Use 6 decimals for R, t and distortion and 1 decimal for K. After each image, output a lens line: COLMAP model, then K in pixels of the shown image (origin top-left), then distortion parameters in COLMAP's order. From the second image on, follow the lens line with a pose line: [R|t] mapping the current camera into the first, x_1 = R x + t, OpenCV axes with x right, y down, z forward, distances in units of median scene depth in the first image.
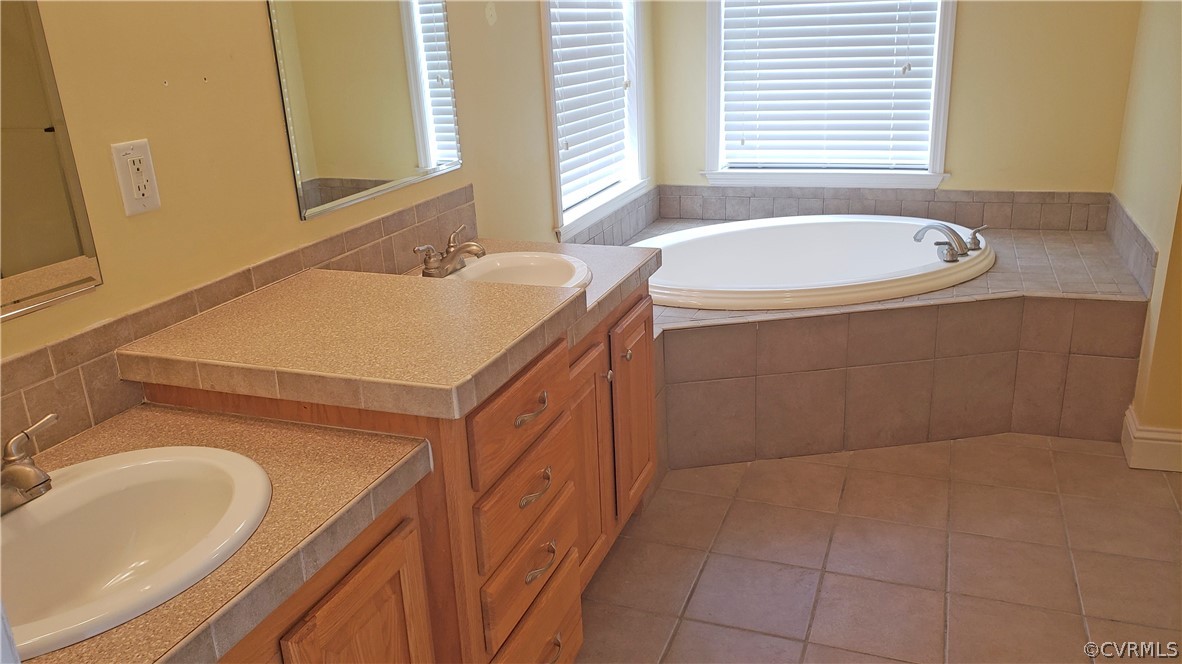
lens RADIAL K [[941.9, 0, 594.0], [0, 941.9, 330.6], [0, 0, 1]] dist [0.070729, -0.031008]
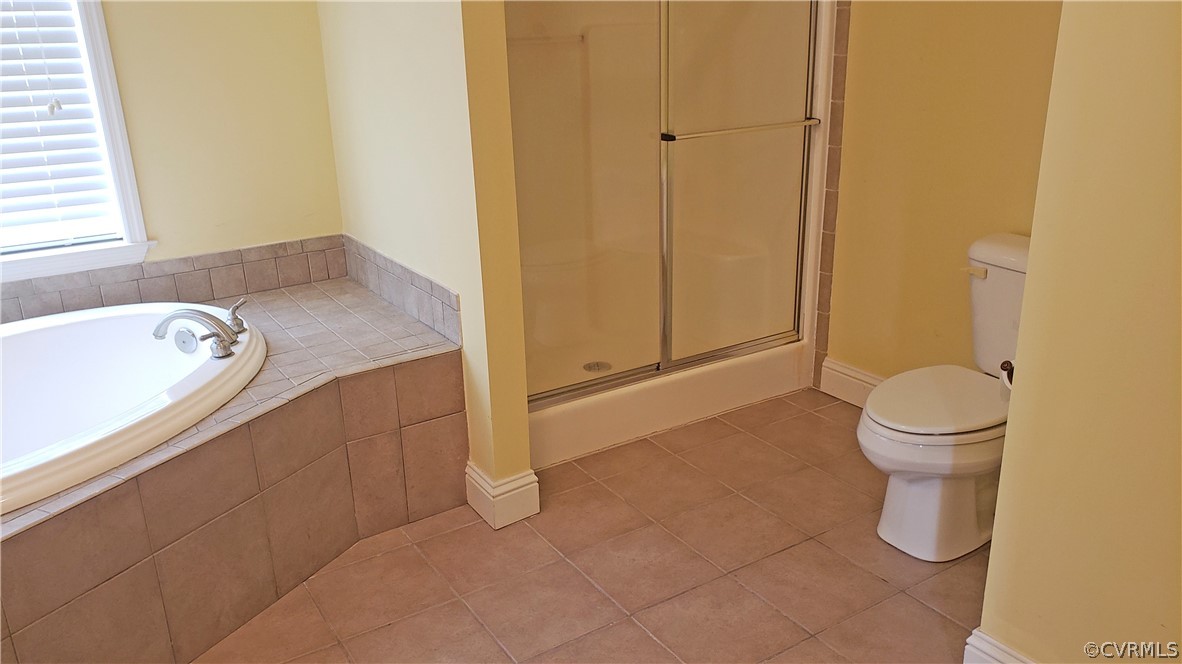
lens RADIAL K [[941.9, 0, 589.3], [0, 941.9, 332.4], [0, 0, 1]] dist [0.070729, -0.031008]
pose [[0.609865, -0.242243, 0.754575, -0.011249], [0.266530, 0.959371, 0.092573, -0.080427], [-0.746342, 0.144659, 0.649652, 0.283323]]
